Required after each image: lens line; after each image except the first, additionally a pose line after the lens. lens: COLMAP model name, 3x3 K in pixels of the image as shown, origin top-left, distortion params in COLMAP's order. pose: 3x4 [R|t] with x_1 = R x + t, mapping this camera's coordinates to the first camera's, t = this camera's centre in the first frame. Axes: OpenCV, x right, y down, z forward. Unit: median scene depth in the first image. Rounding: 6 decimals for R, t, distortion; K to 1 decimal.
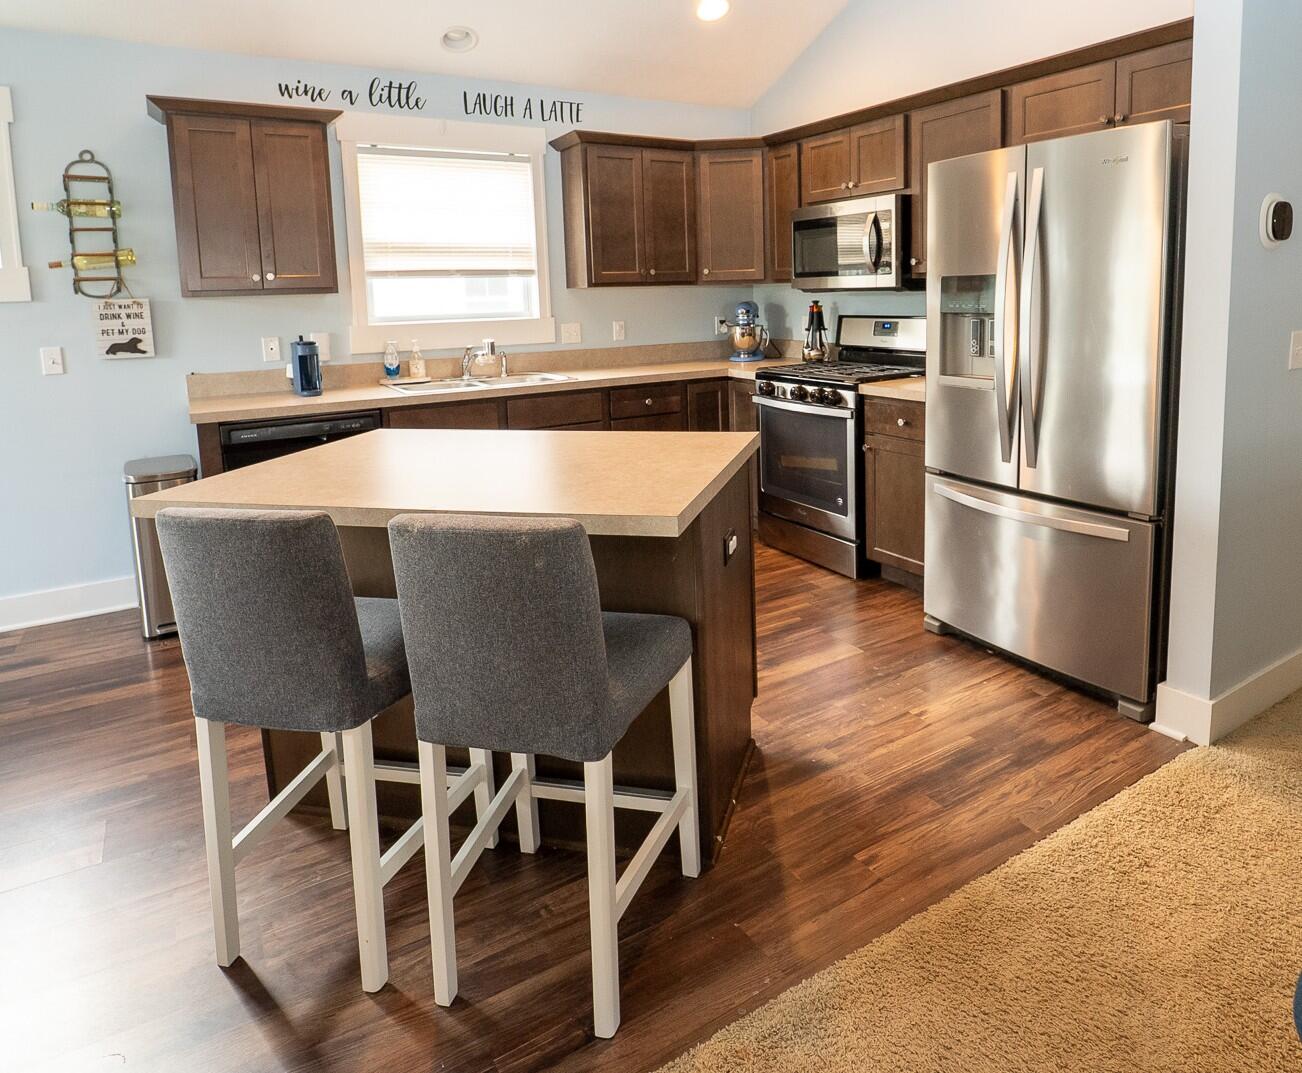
lens RADIAL K [[858.9, 0, 726.6], [0, 858.9, 391.7], [0, 0, 1]] dist [-0.019335, 0.000889]
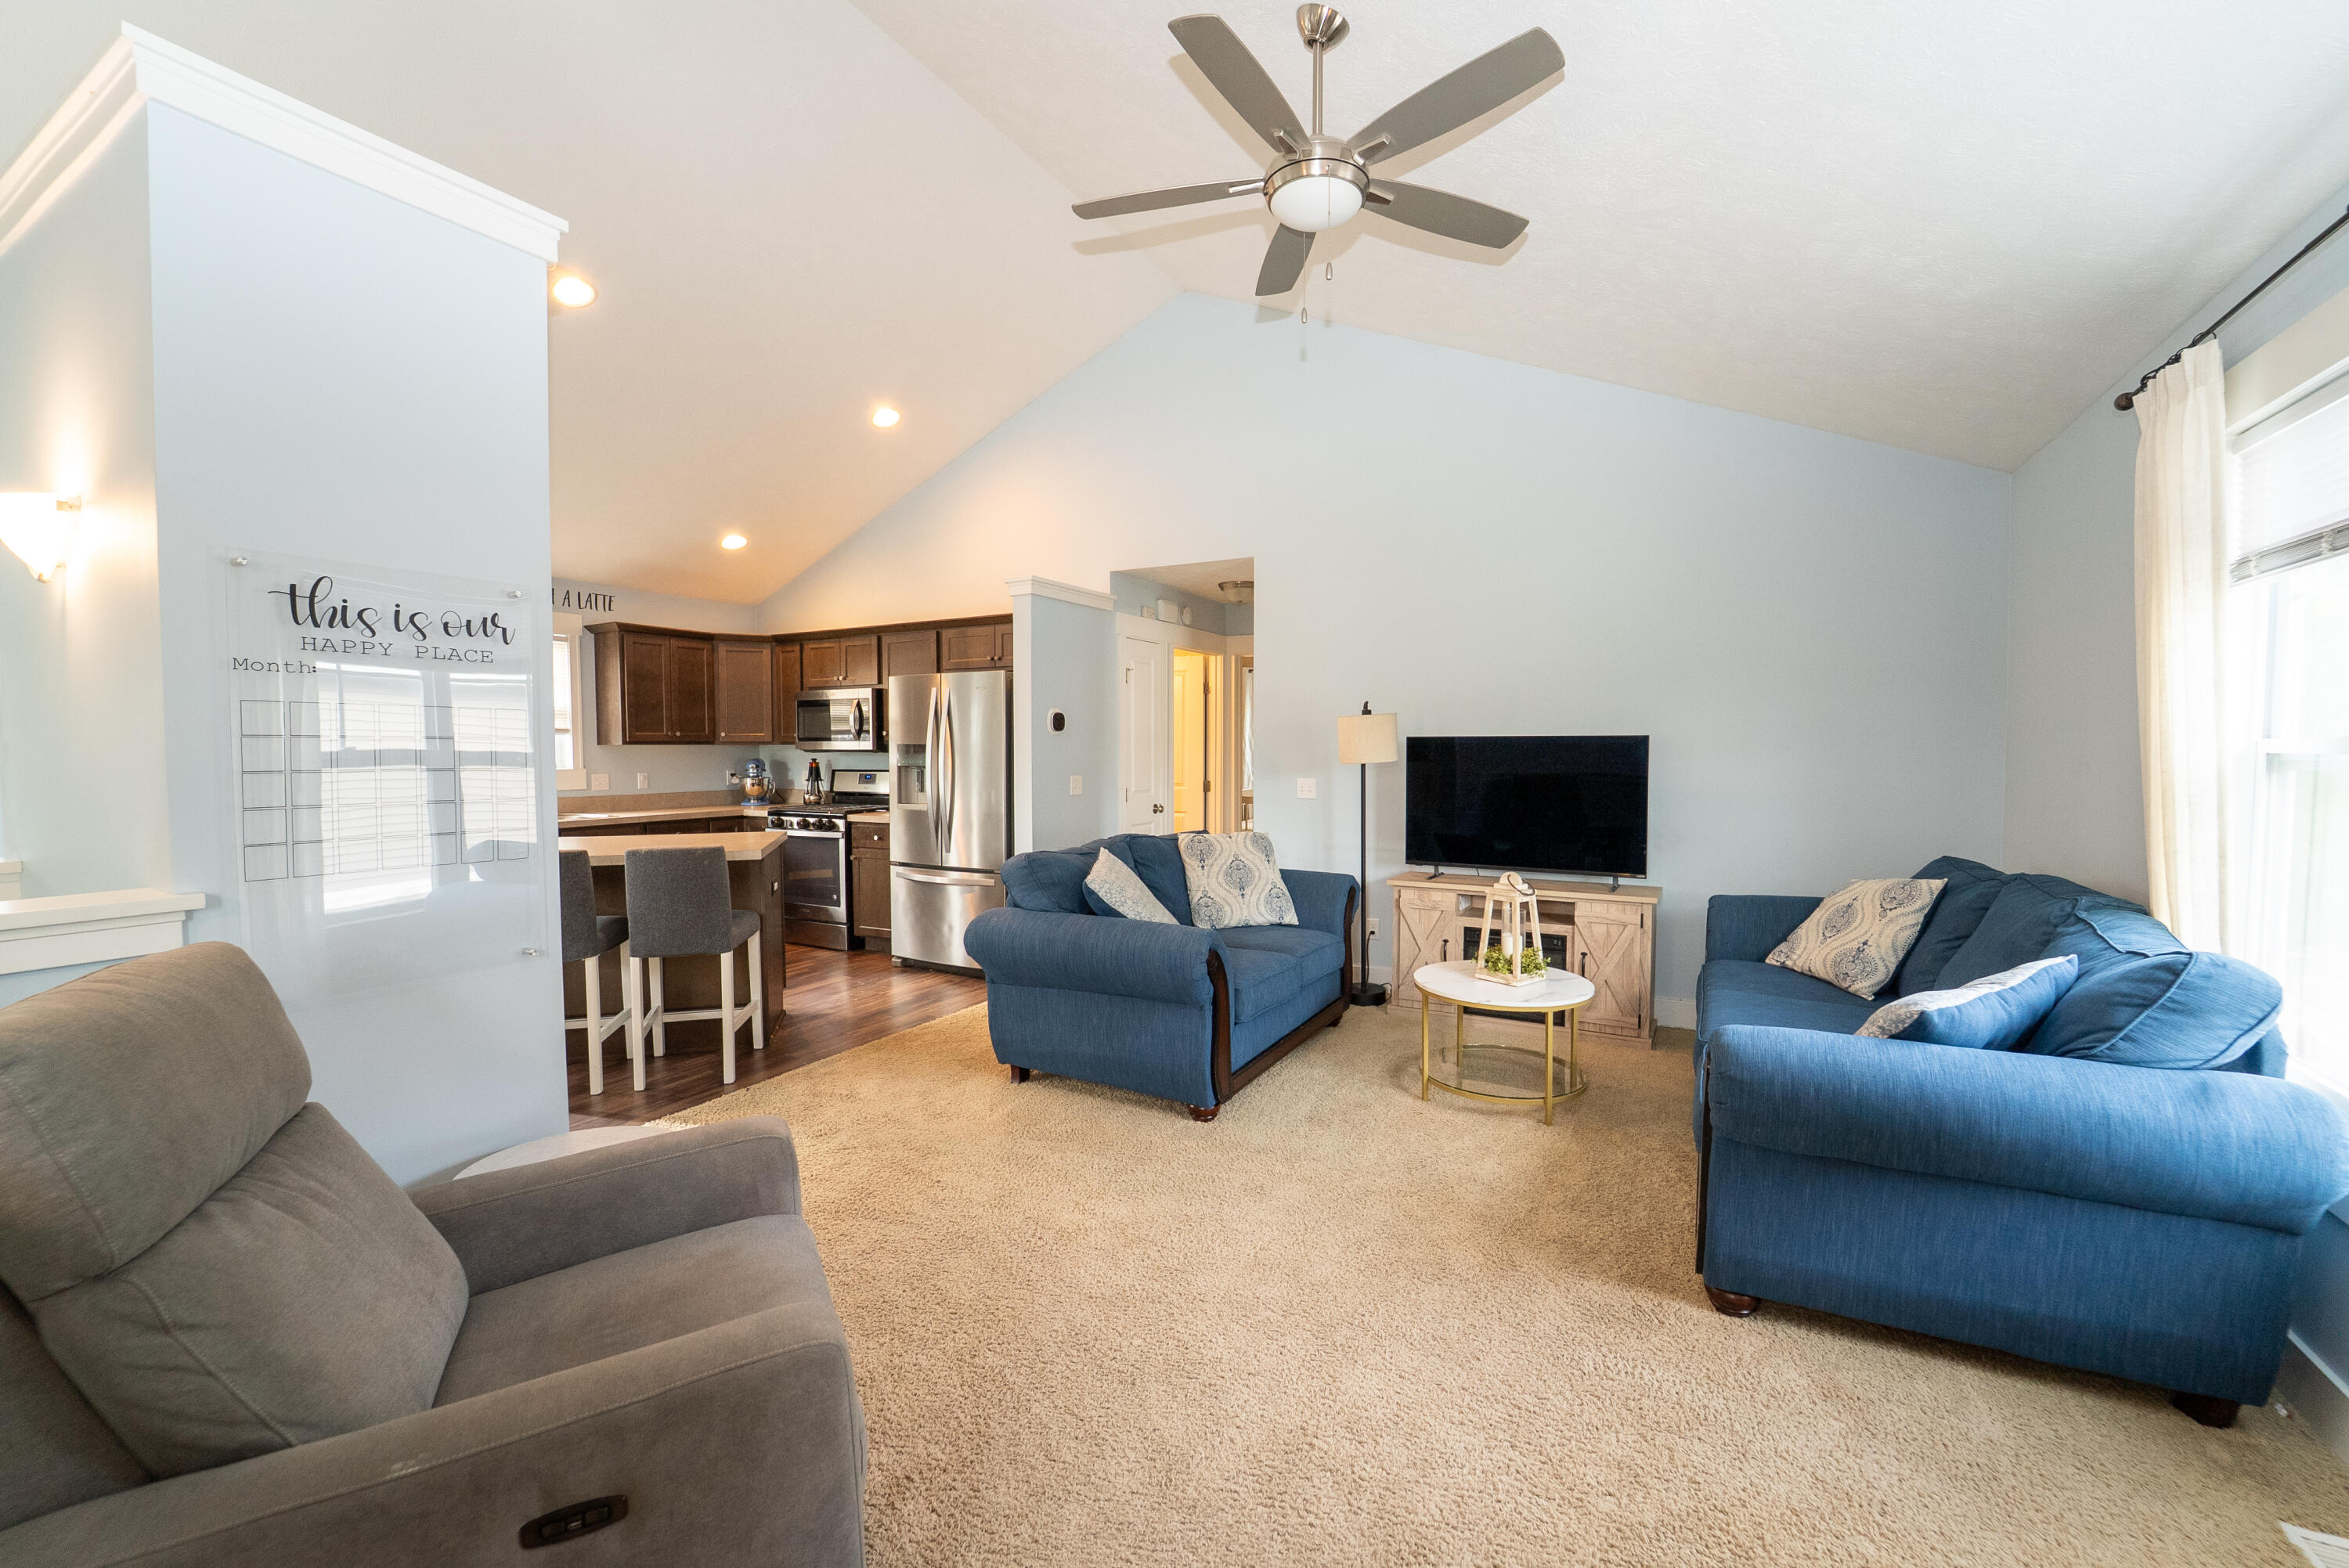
lens RADIAL K [[959.8, 0, 1166.7], [0, 959.8, 799.5], [0, 0, 1]] dist [-0.019693, -0.000199]
pose [[0.892168, -0.001248, 0.451702, -0.088469], [0.032325, 0.997609, -0.061090, 0.073924], [-0.450546, 0.069104, 0.890075, -0.633385]]
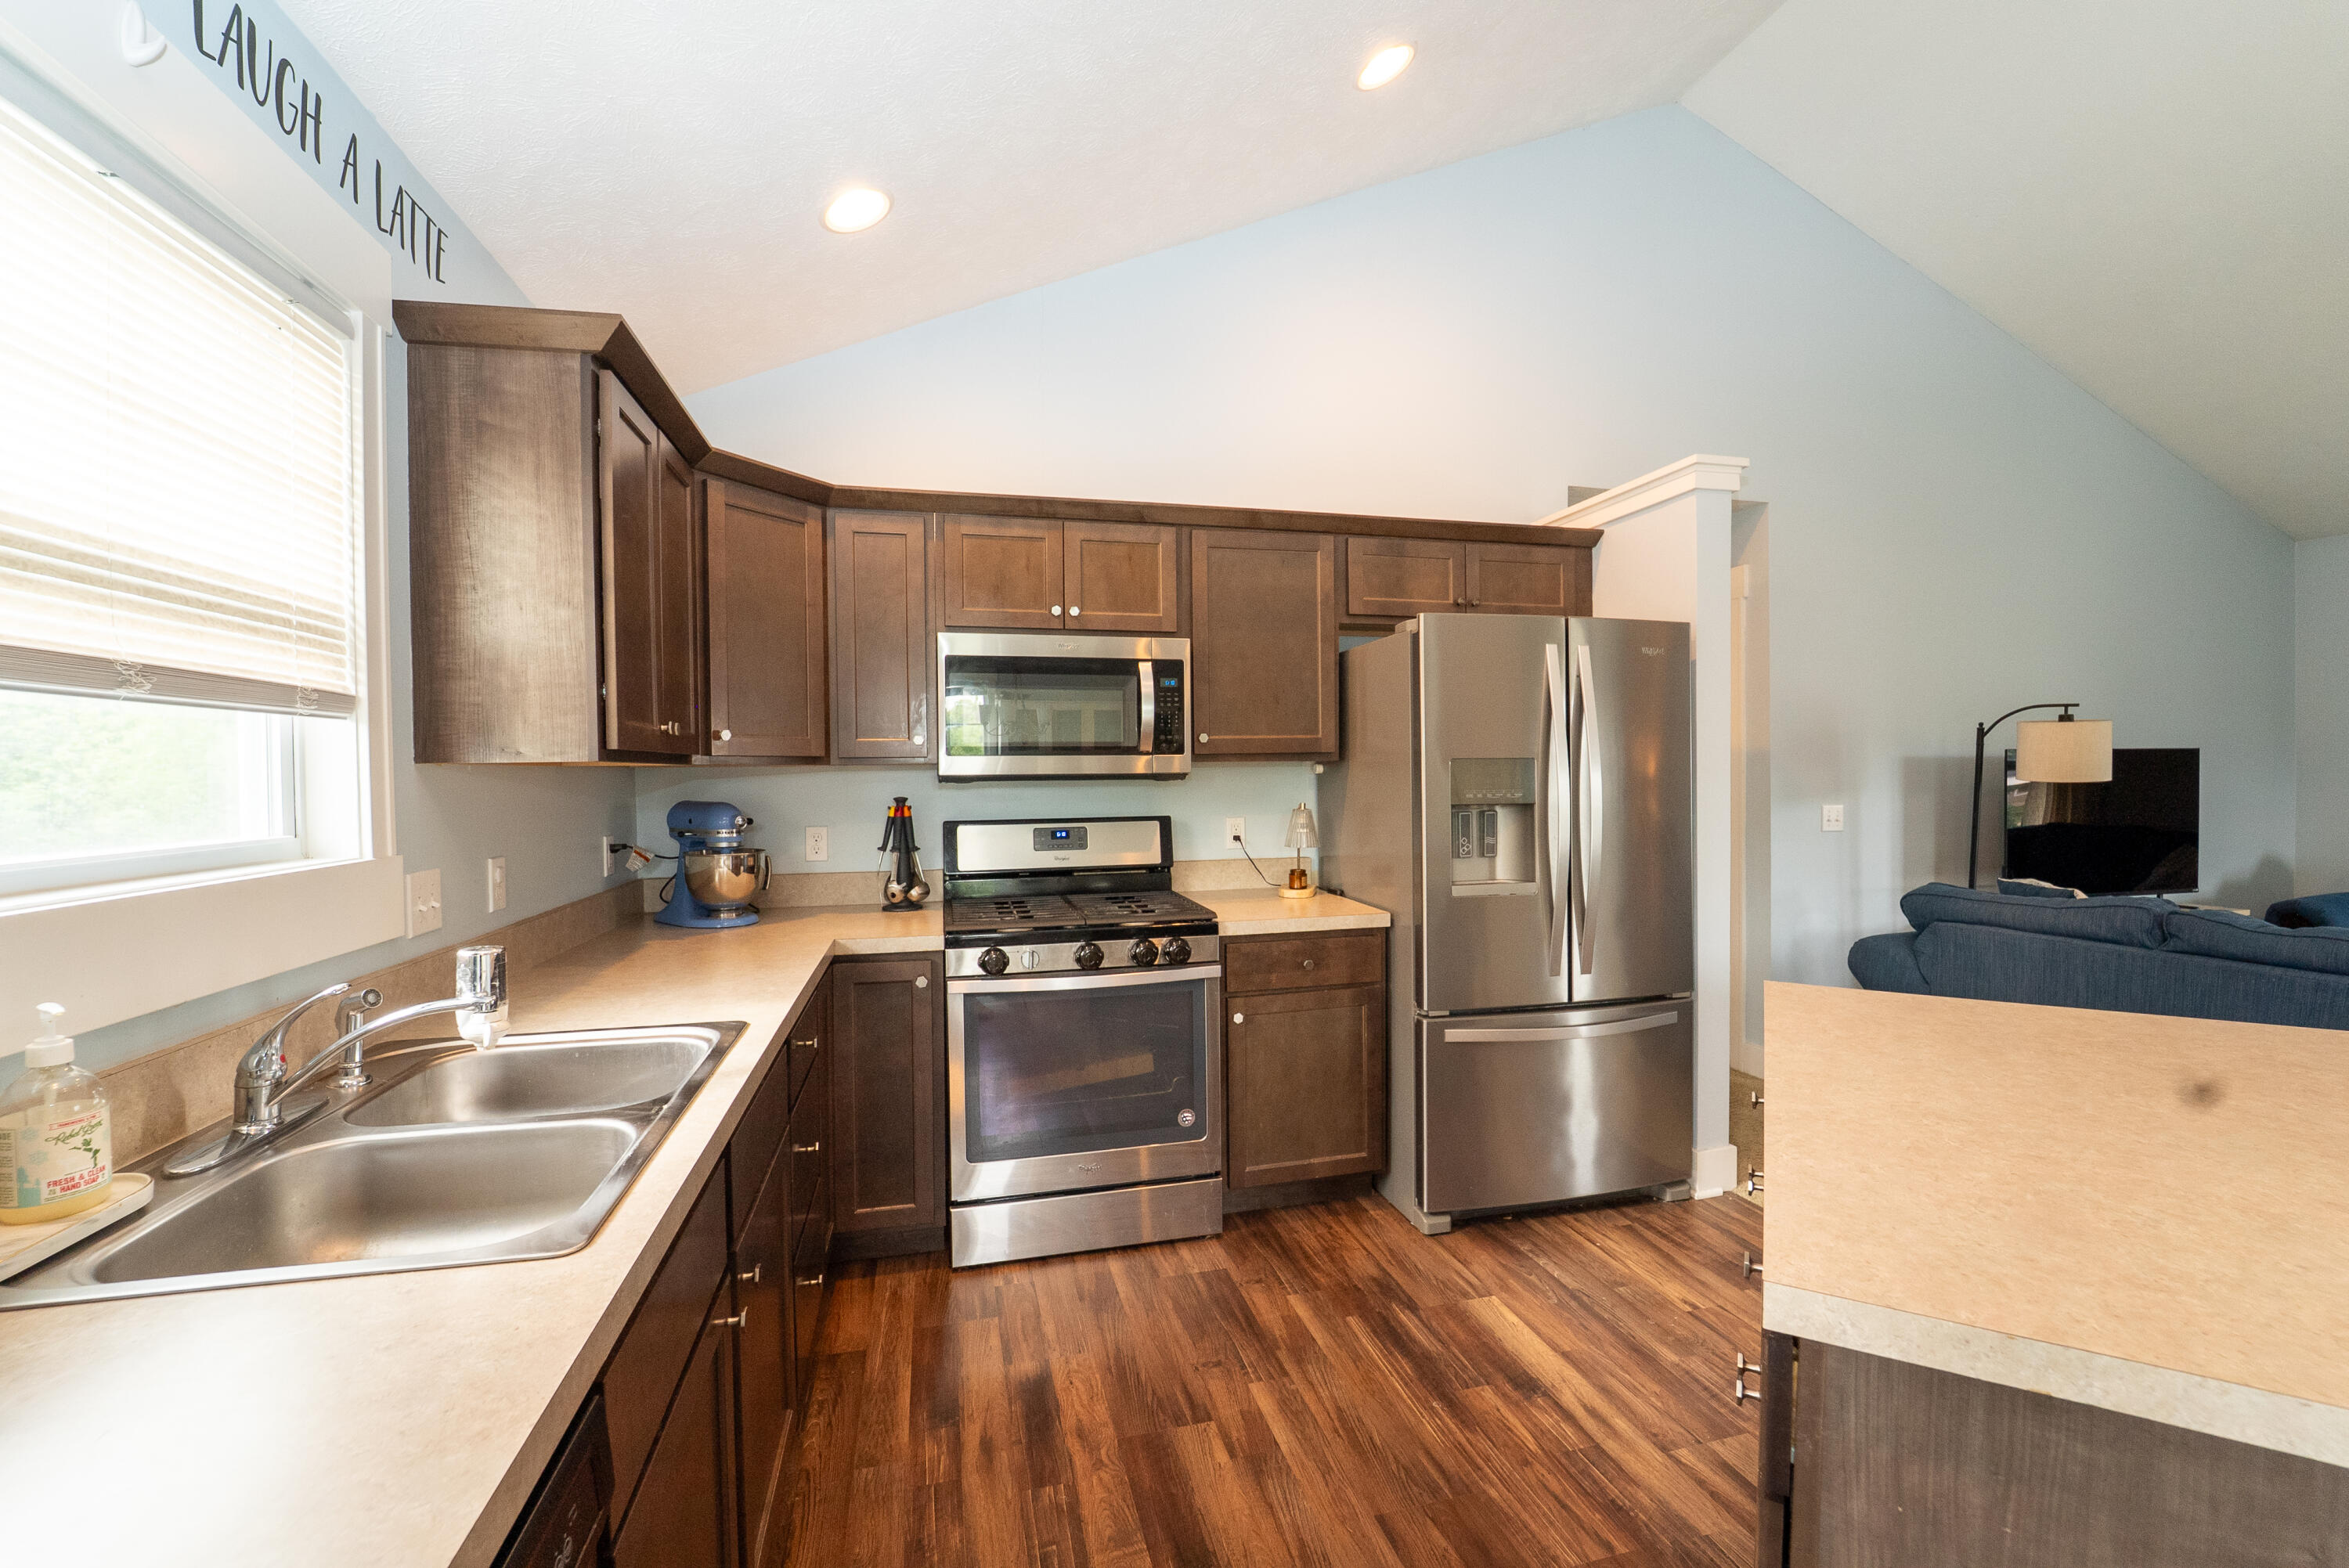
lens RADIAL K [[959.8, 0, 1182.7], [0, 959.8, 793.8], [0, 0, 1]] dist [-0.019693, -0.000199]
pose [[0.331545, 0.001305, 0.943439, -0.477842], [0.113064, 0.992737, -0.041106, -0.069198], [-0.936640, 0.120298, 0.328989, 0.691693]]
